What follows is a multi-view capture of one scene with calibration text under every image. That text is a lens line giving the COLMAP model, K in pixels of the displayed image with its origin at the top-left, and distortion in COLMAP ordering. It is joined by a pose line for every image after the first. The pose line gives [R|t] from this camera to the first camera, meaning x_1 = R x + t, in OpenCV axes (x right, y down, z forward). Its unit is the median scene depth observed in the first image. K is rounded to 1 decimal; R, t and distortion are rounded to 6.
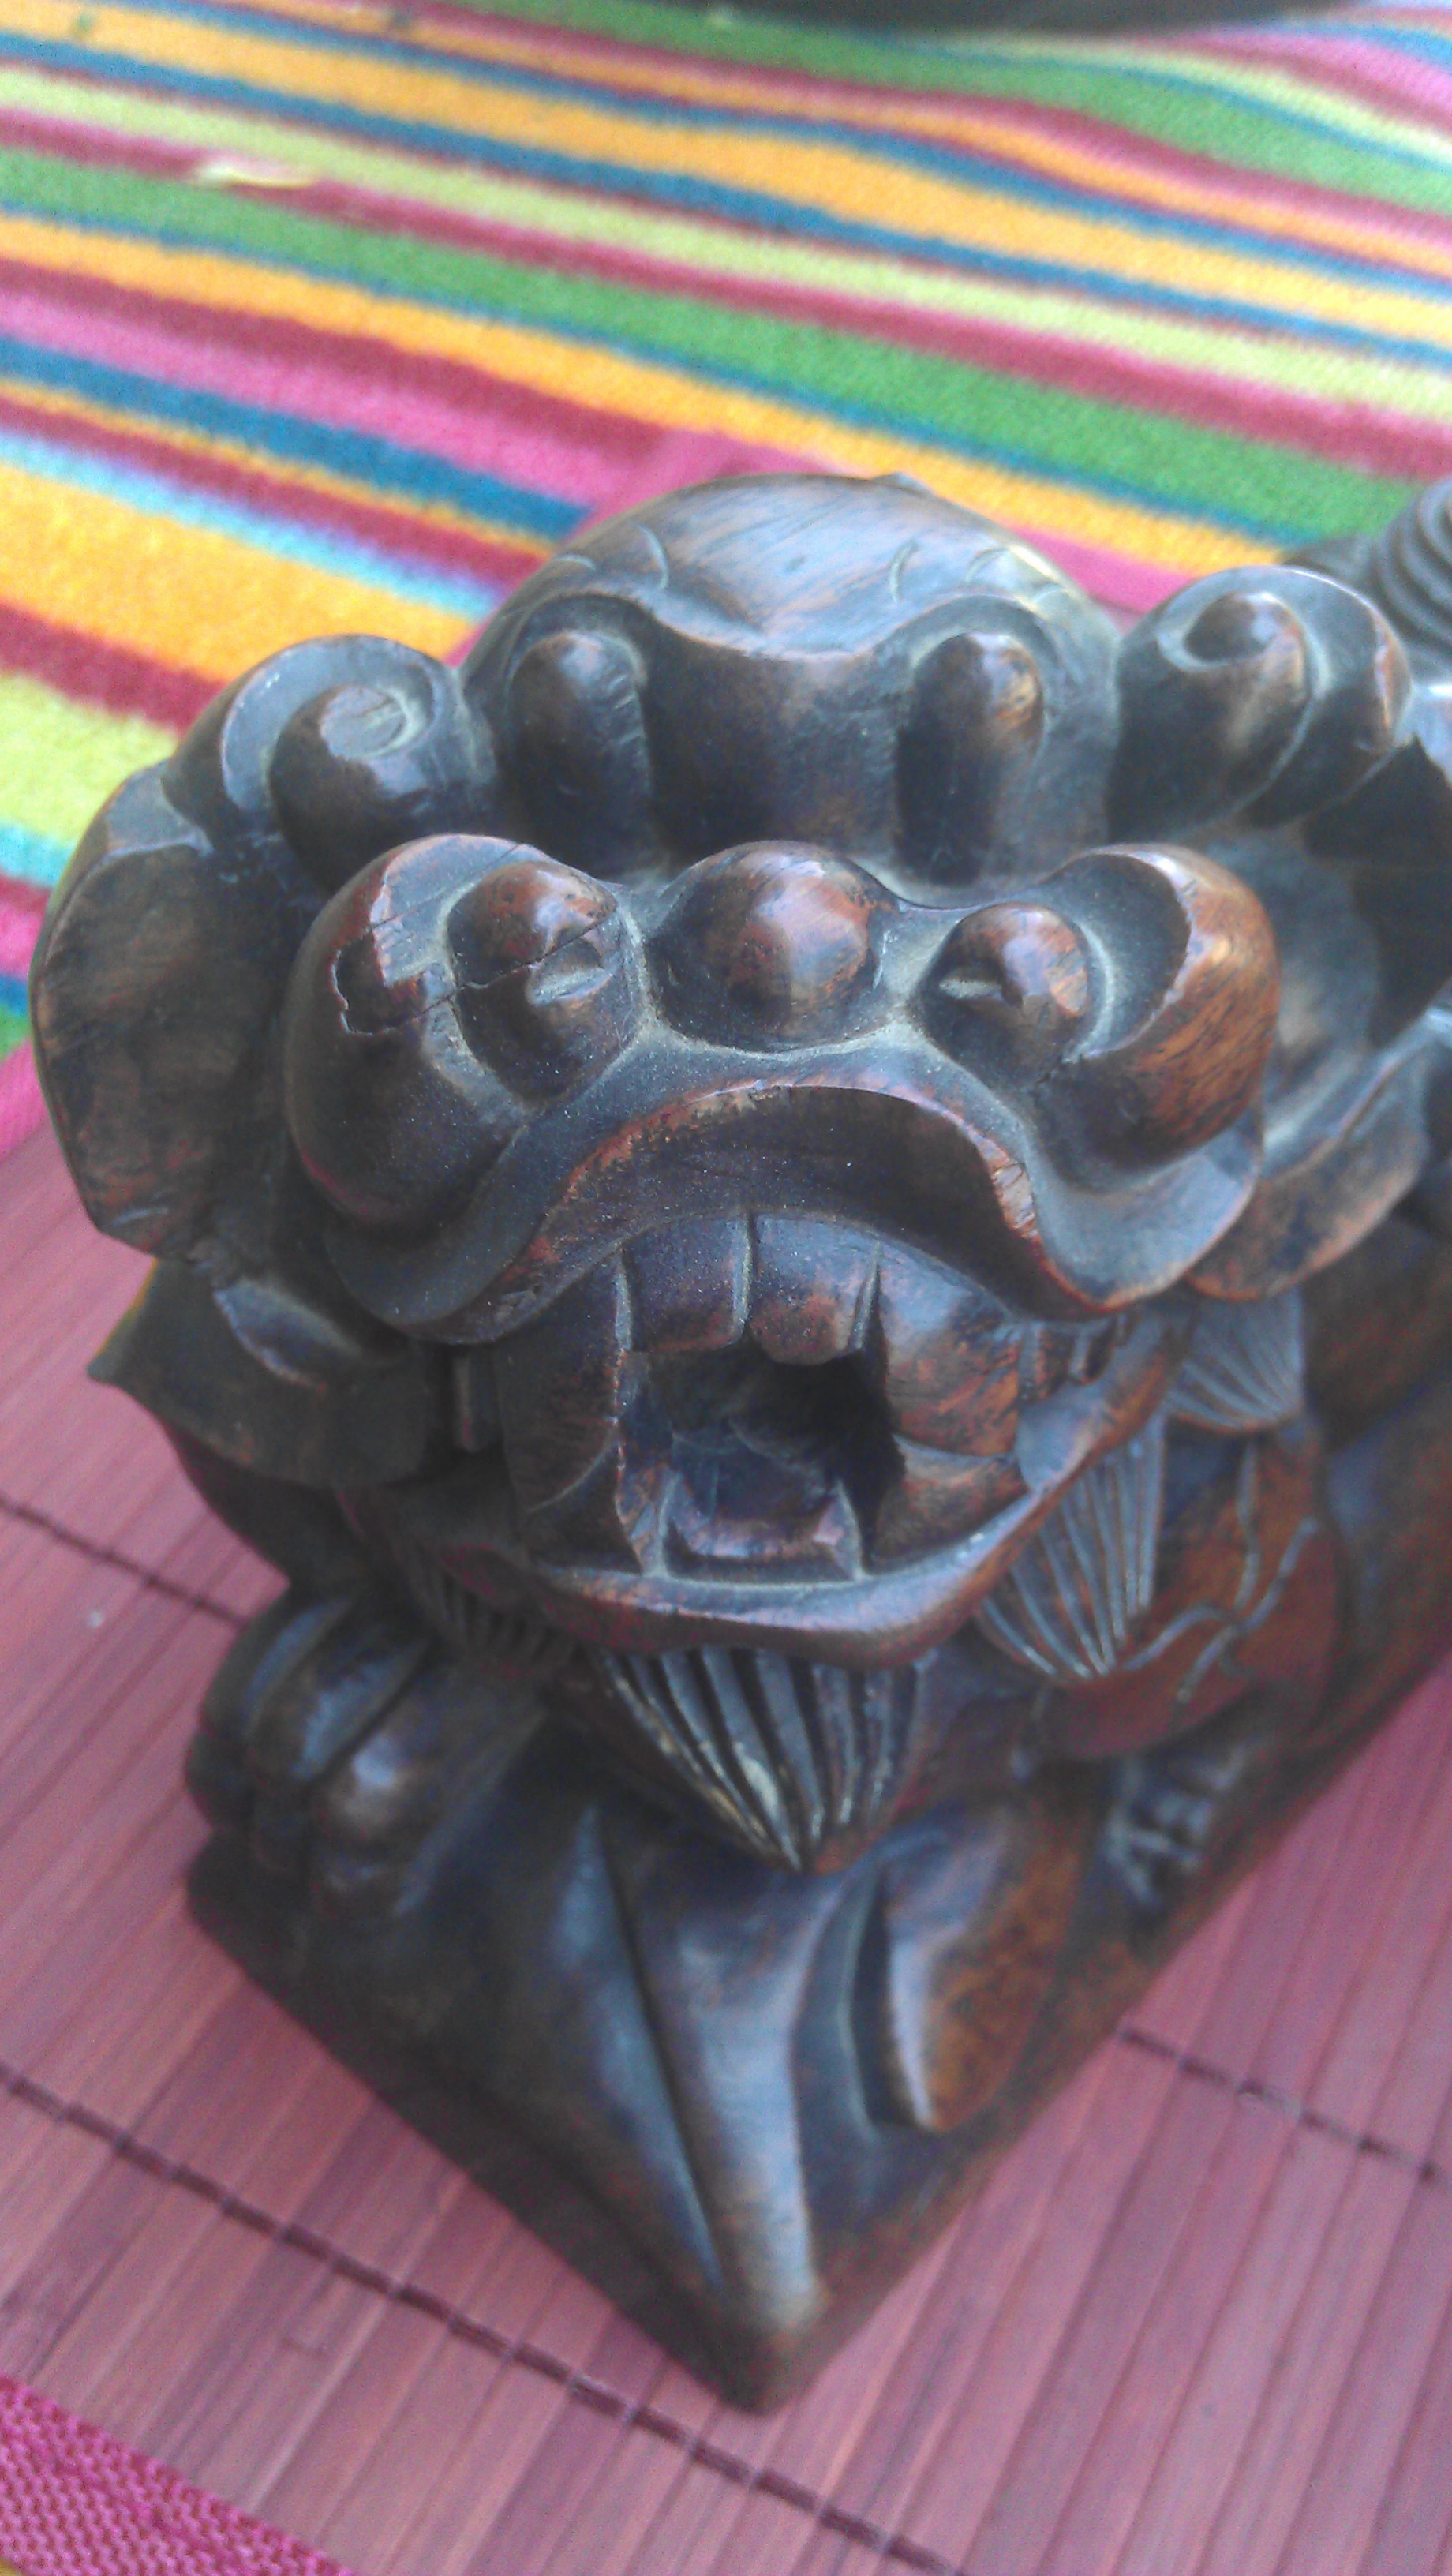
lens RADIAL K [[2642.8, 0, 726.0], [0, 2642.8, 1288.0], [0, 0, 1]] dist [-0.005540, -0.017233]
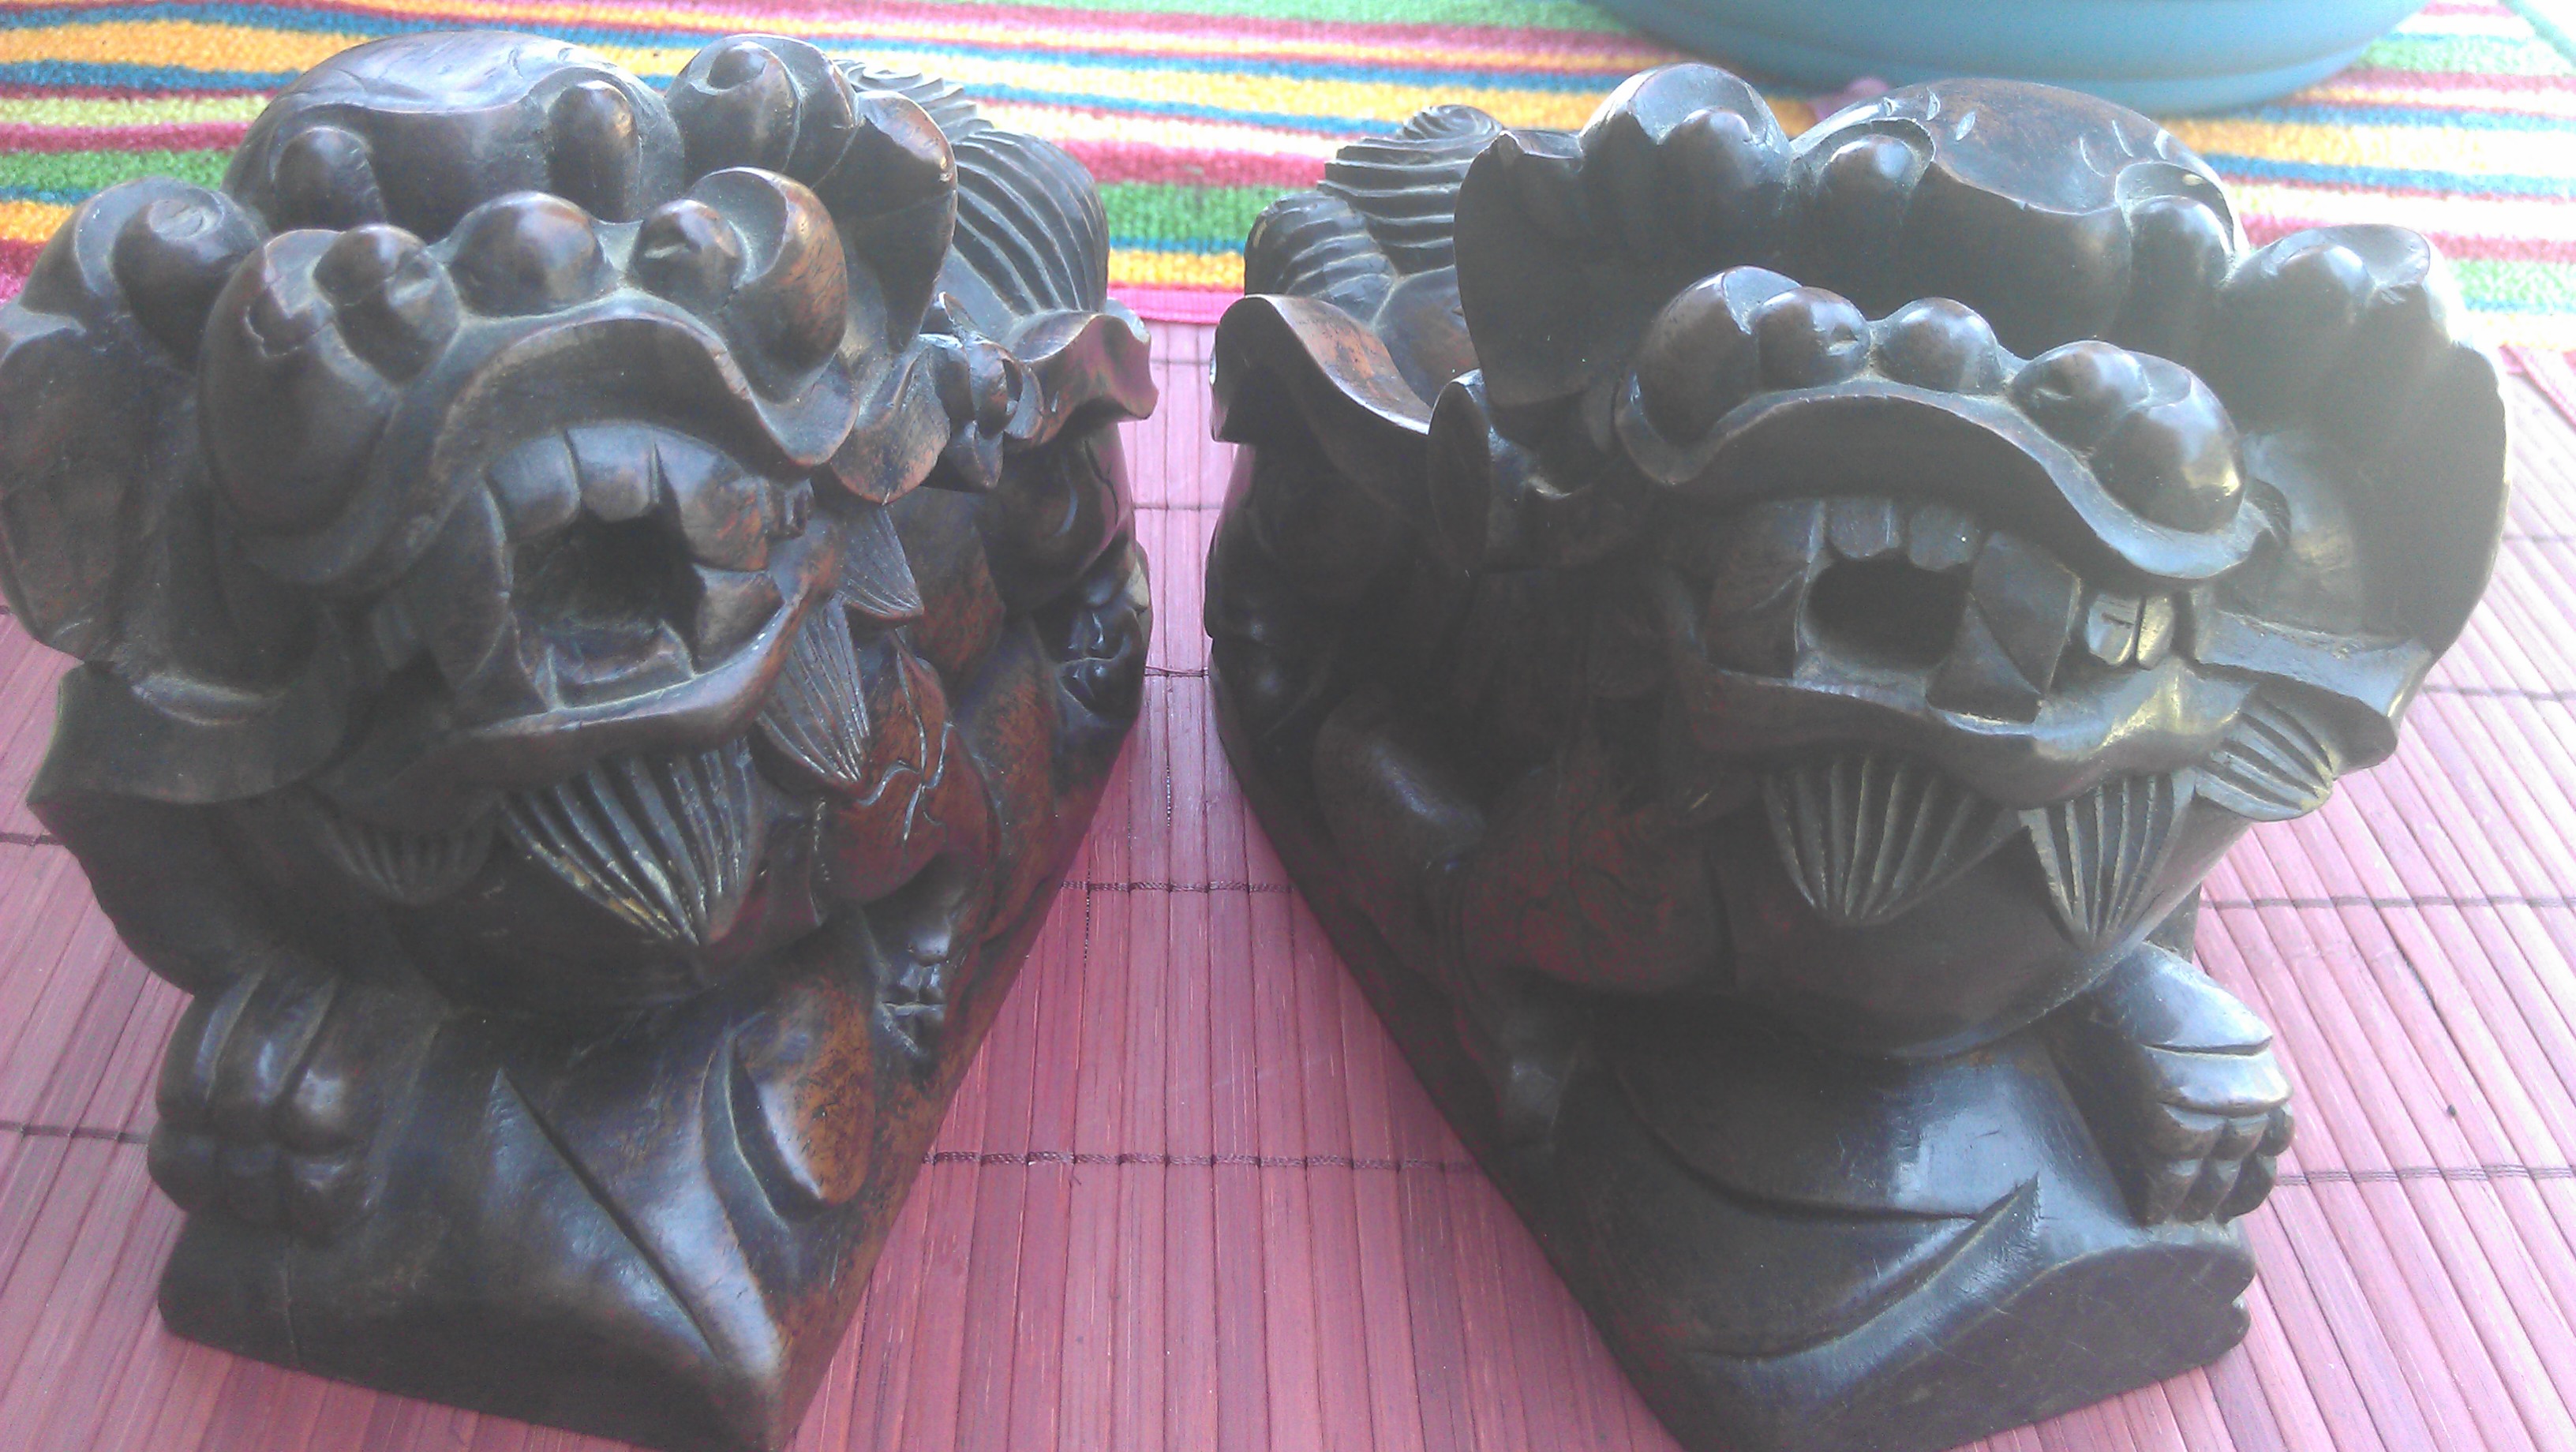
lens RADIAL K [[2576.0, 0, 1305.3], [0, 2576.0, 741.5], [0, 0, 1]] dist [0.144306, -0.550700]
pose [[0.868709, -0.255727, 0.424203, -0.280067], [0.319851, 0.943538, -0.086208, 0.379944], [-0.378206, 0.210571, 0.901454, -0.448939]]
